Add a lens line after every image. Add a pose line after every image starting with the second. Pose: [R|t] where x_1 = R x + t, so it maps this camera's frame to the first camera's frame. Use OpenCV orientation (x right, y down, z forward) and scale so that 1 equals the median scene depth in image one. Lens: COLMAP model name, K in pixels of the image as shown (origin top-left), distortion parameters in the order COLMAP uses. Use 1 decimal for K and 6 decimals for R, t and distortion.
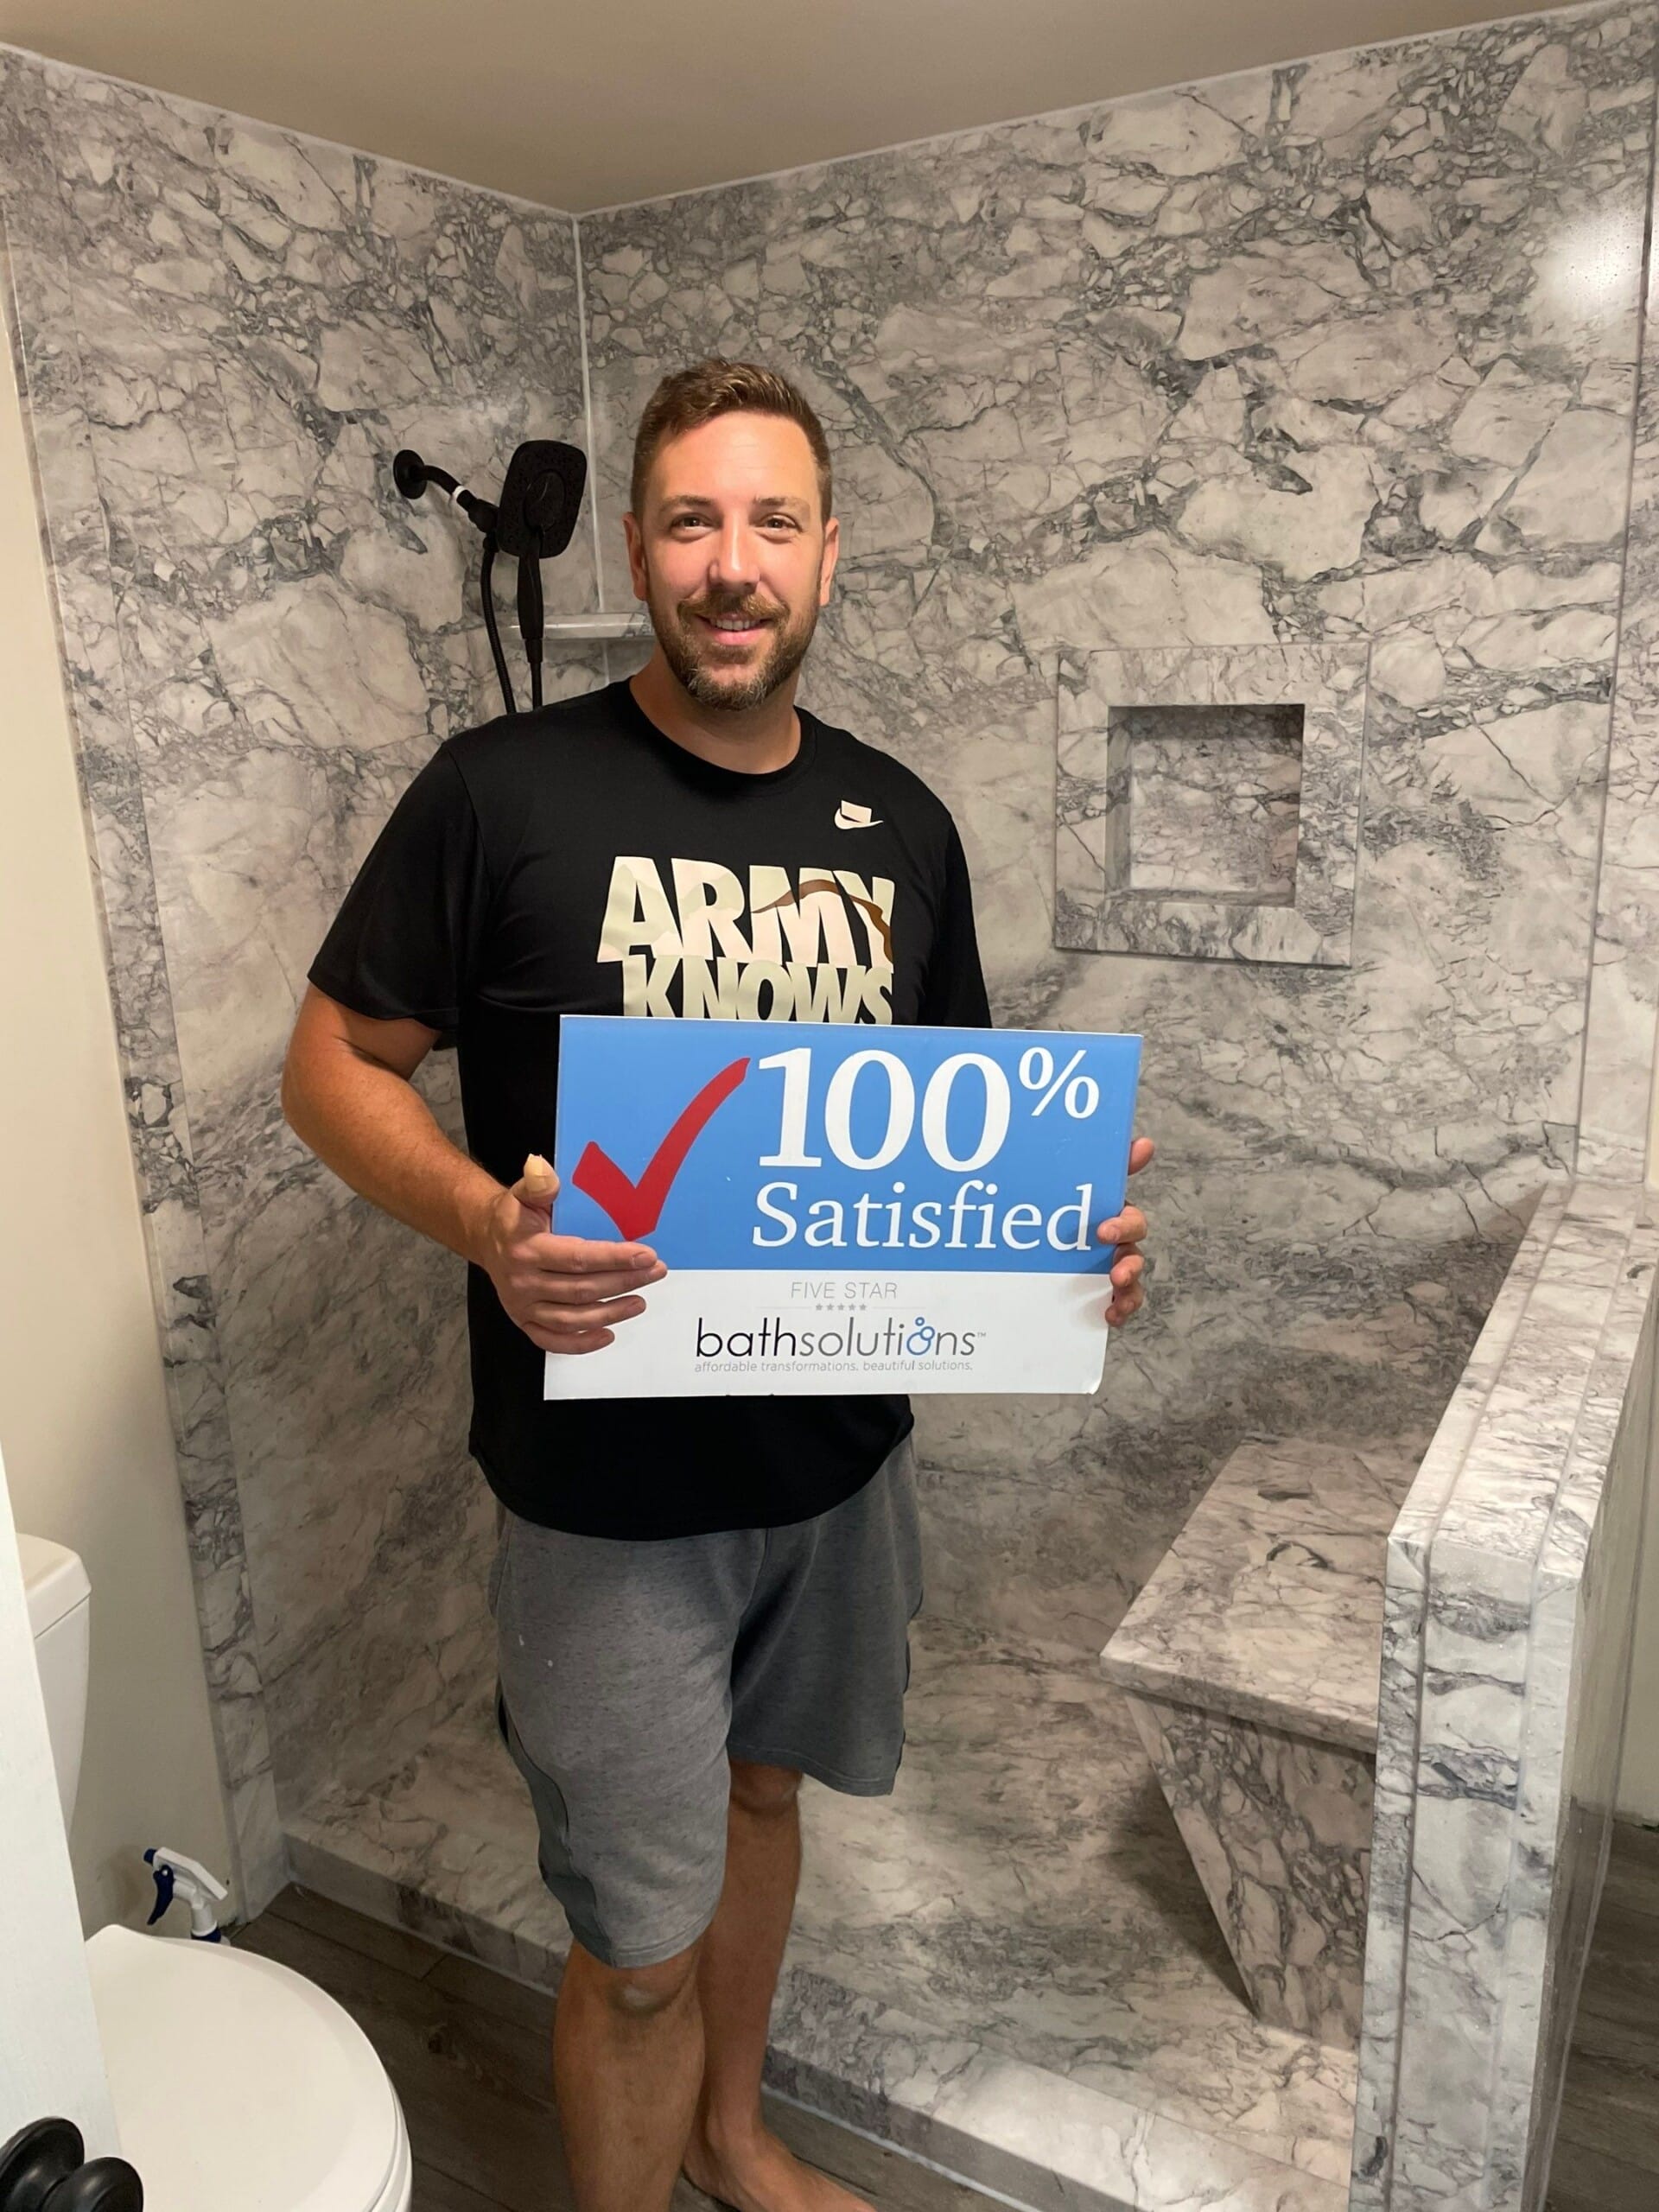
lens RADIAL K [[1712.5, 0, 837.4], [0, 1712.5, 1106.6], [0, 0, 1]] dist [0.061053, -0.088901]
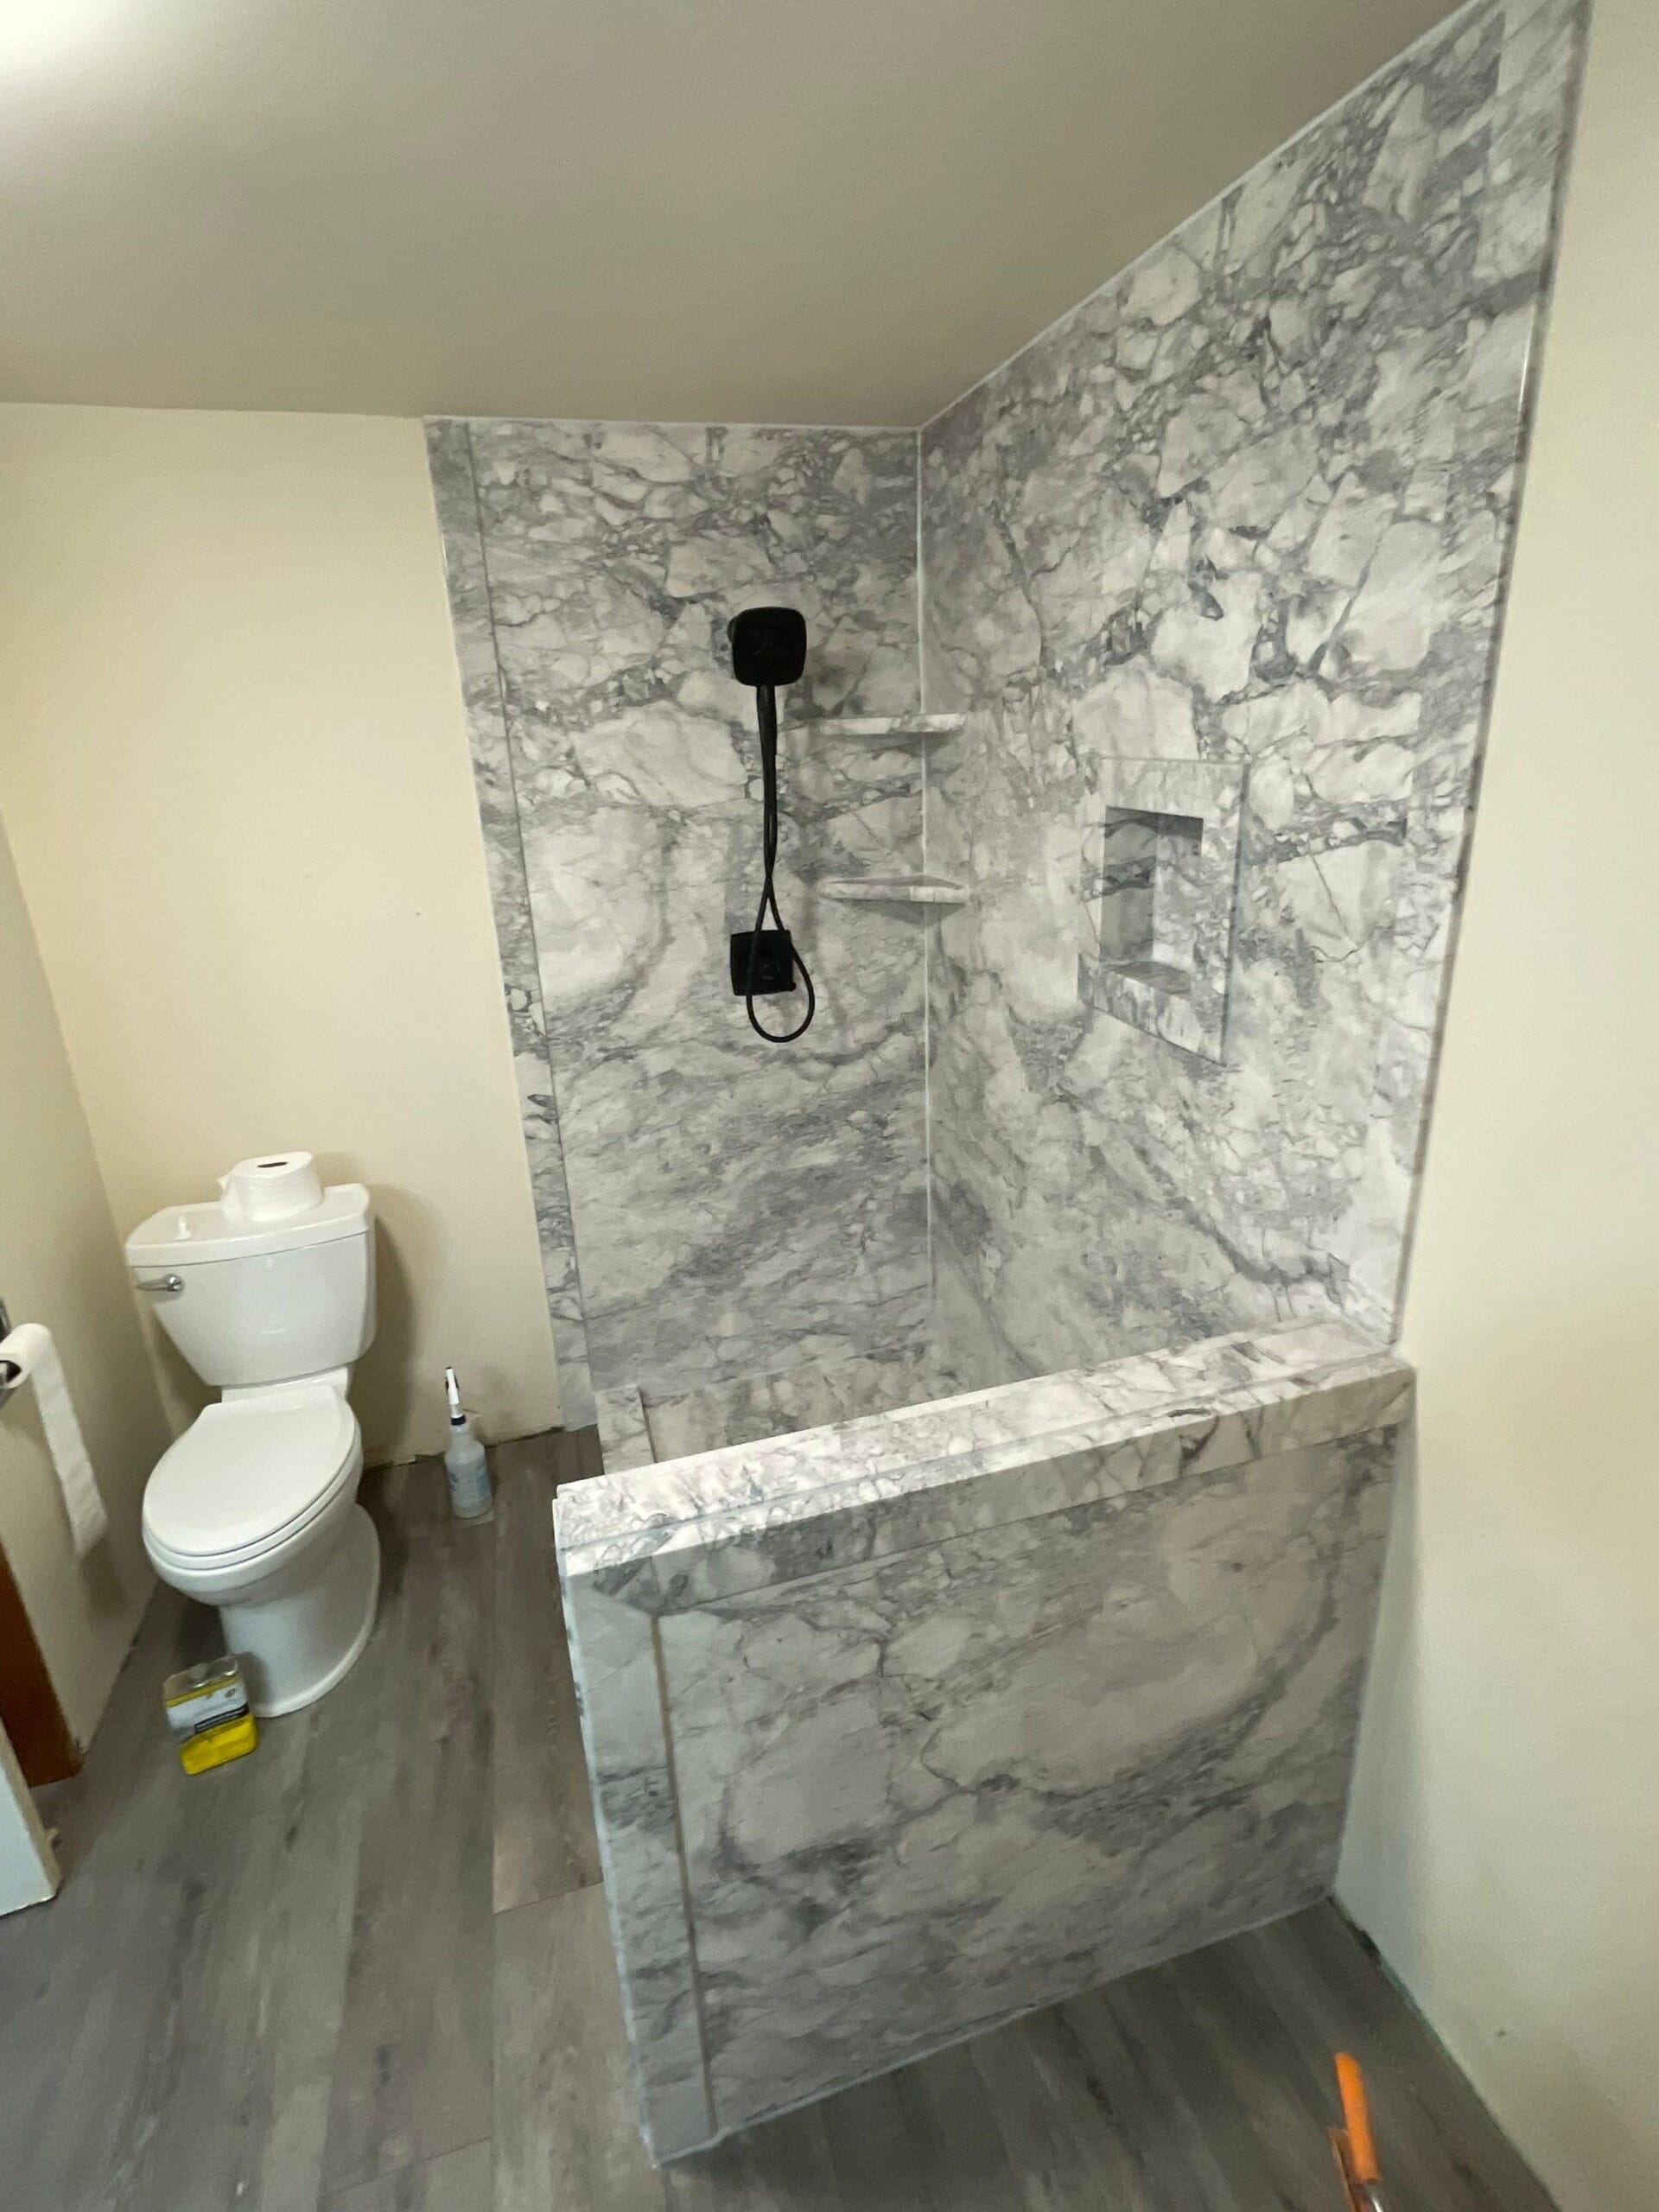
lens RADIAL K [[1104.0, 0, 826.5], [0, 1104.0, 1113.1], [0, 0, 1]] dist [-0.007015, 0.004692]
pose [[0.712088, 0.241601, -0.659211, 0.625127], [-0.167506, 0.970275, 0.174665, -0.139597], [0.681815, -0.013955, 0.731391, 0.337647]]
